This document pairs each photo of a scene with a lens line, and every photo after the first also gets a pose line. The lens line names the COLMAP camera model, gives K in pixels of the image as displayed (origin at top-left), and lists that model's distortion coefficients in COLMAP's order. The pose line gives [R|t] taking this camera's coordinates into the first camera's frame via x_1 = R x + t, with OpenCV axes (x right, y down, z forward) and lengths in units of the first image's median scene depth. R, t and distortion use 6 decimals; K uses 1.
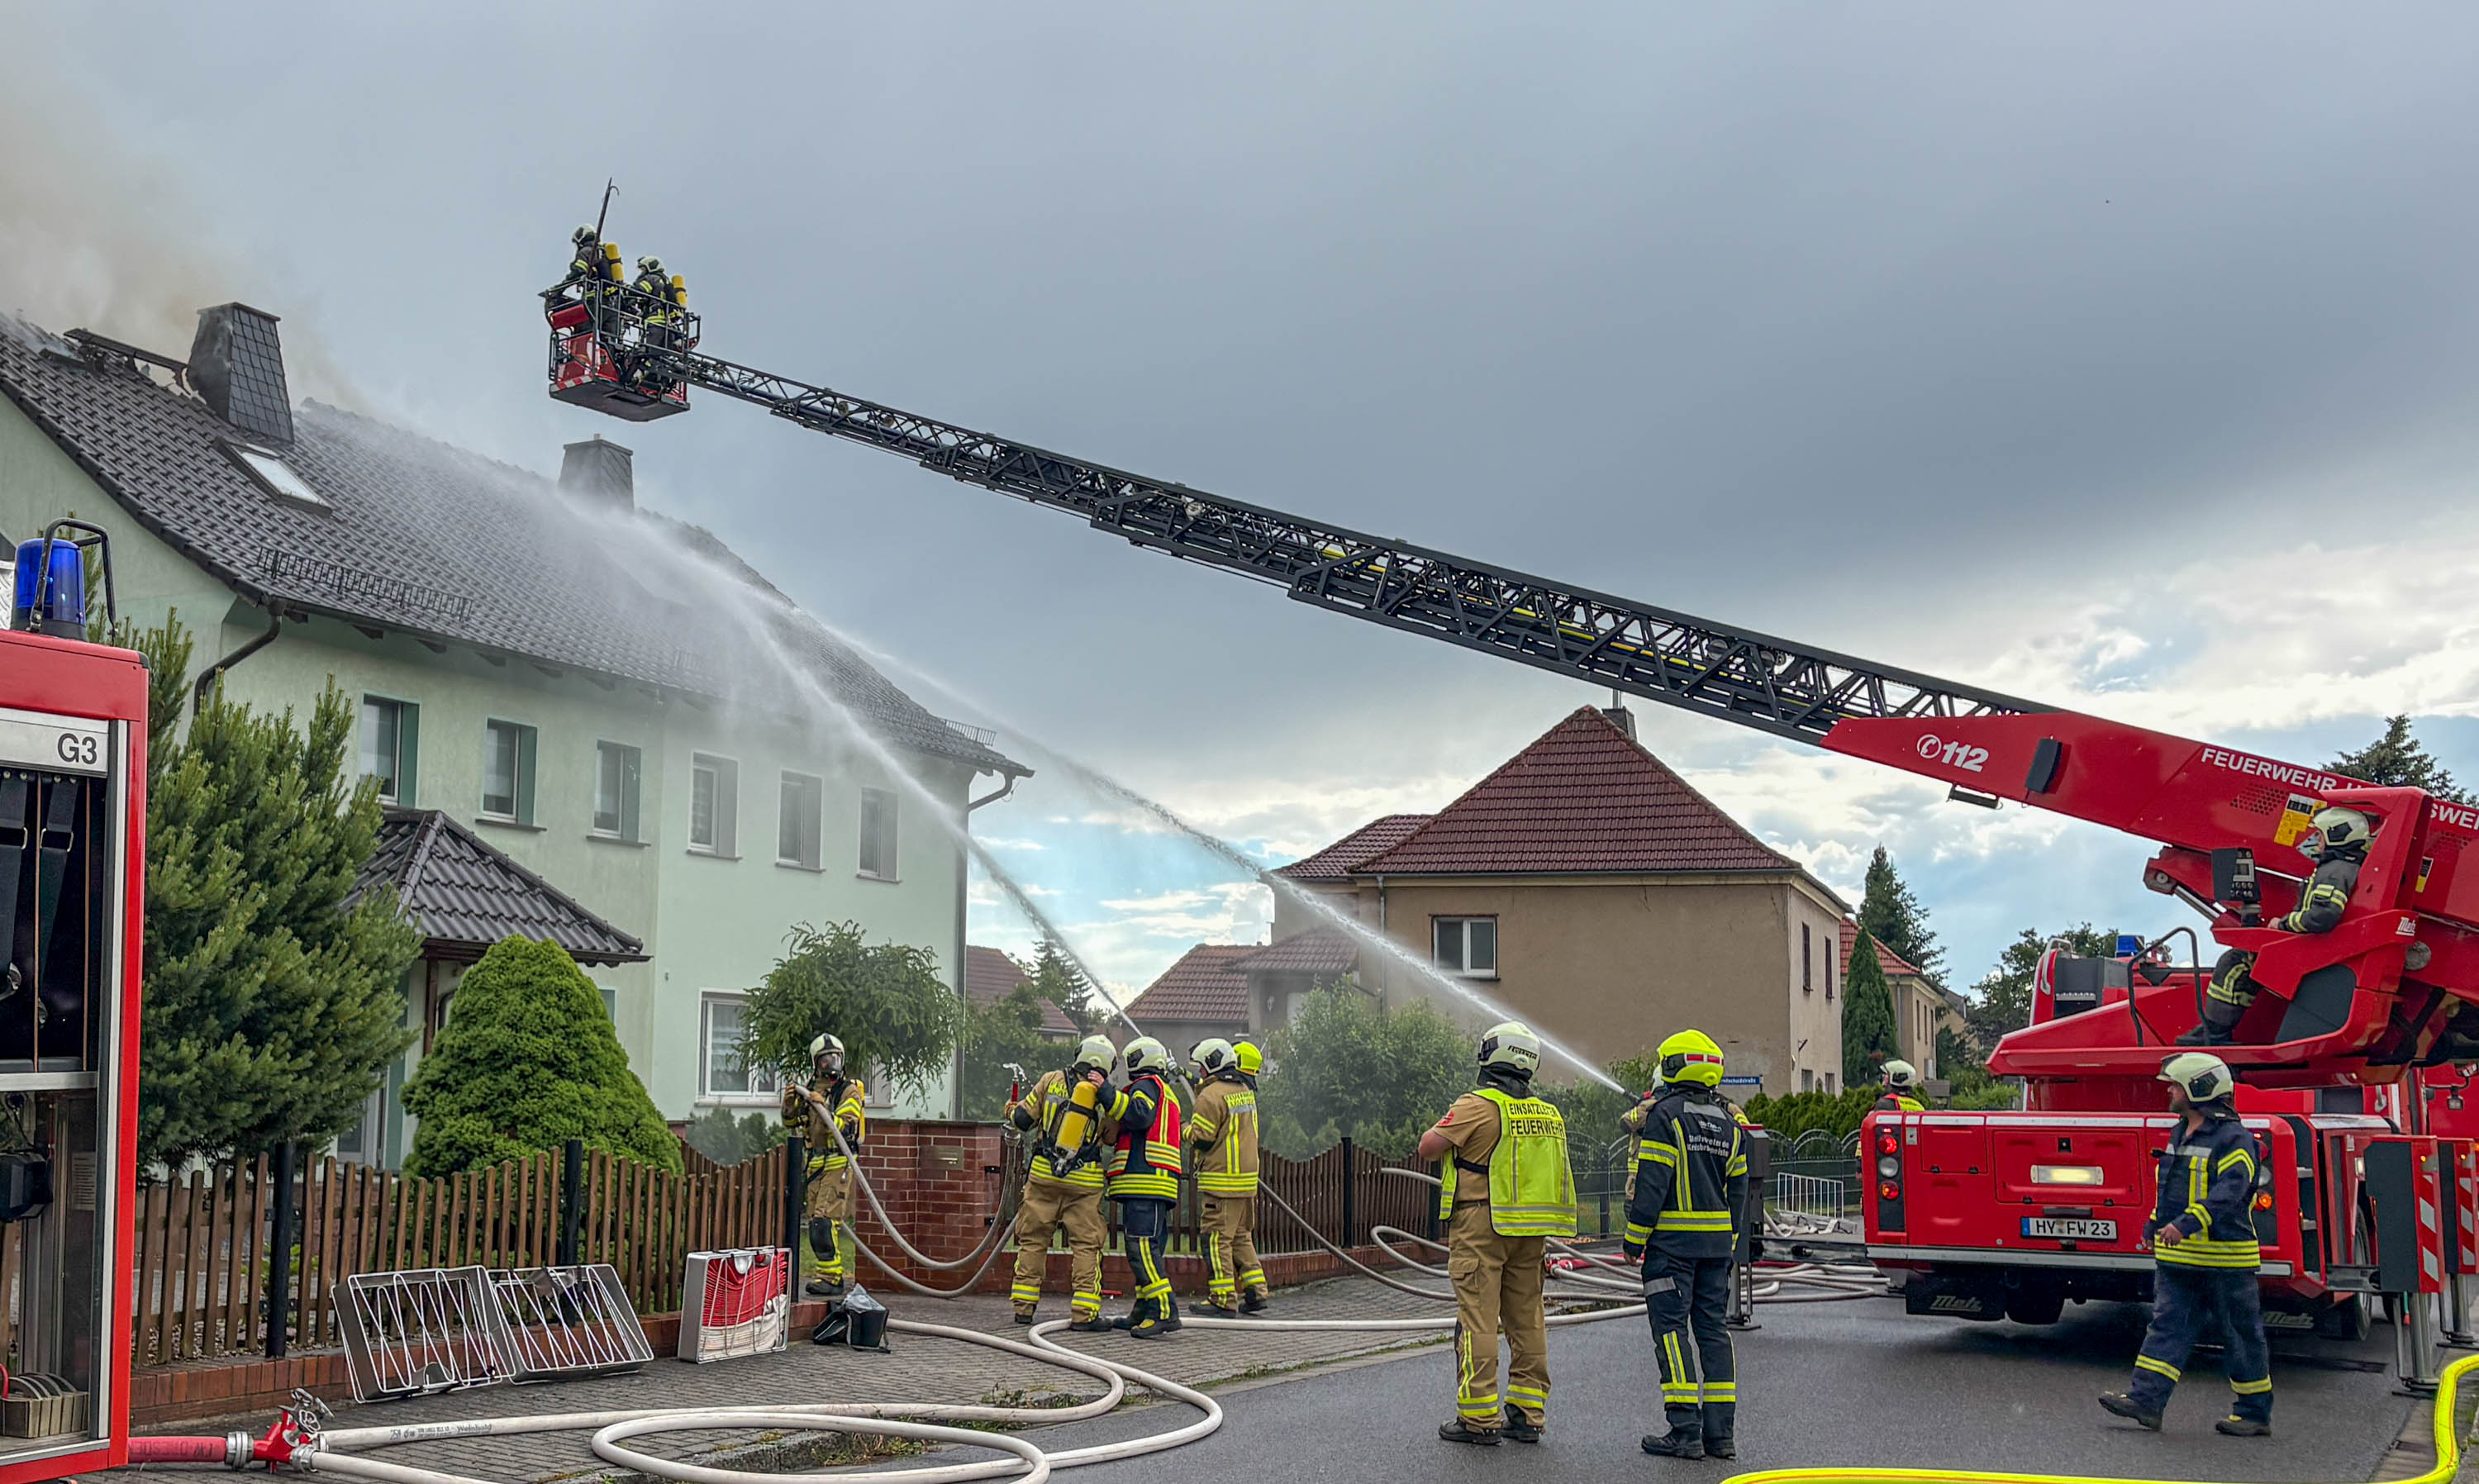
lens RADIAL K [[2585.5, 0, 813.1], [0, 2585.5, 753.6], [0, 0, 1]] dist [0.108887, -0.132711]
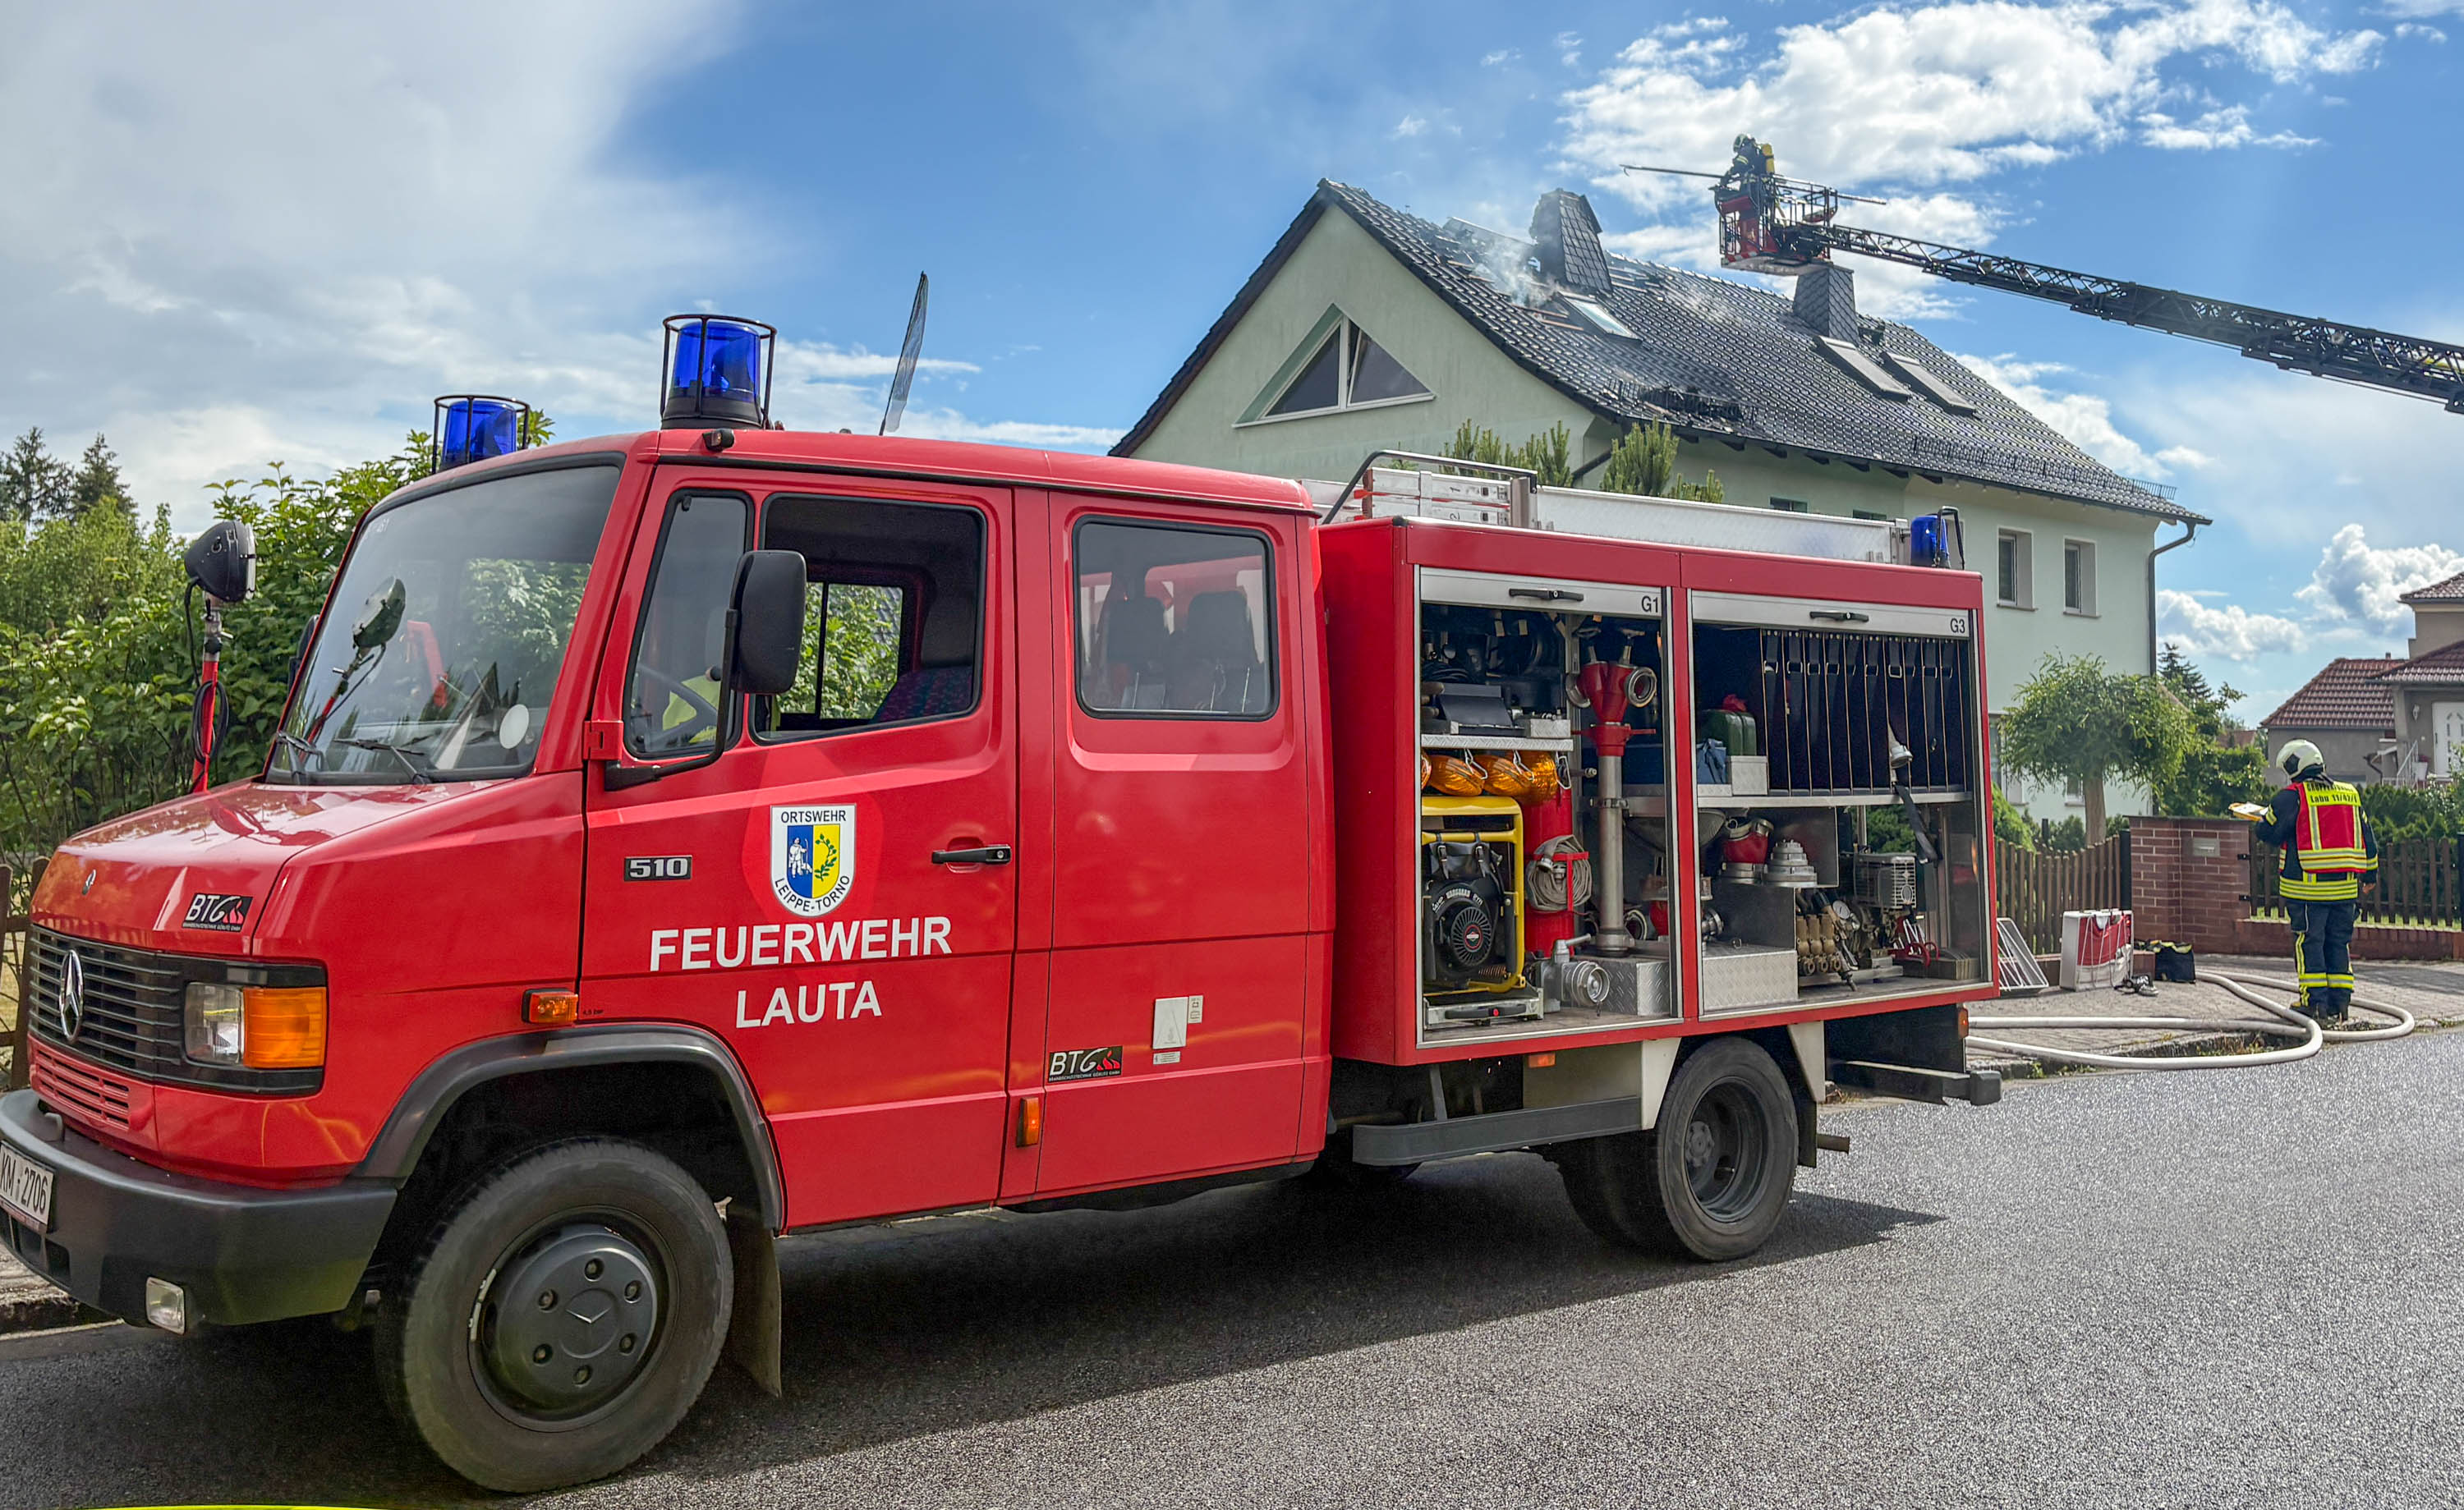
lens RADIAL K [[2255.1, 0, 1299.2], [0, 2255.1, 460.7], [0, 0, 1]] dist [0.088066, -0.121399]
pose [[0.965510, -0.030969, -0.258516, -0.062288], [0.028098, 0.999496, -0.014792, -0.022670], [0.258844, 0.007018, 0.965894, -0.151201]]
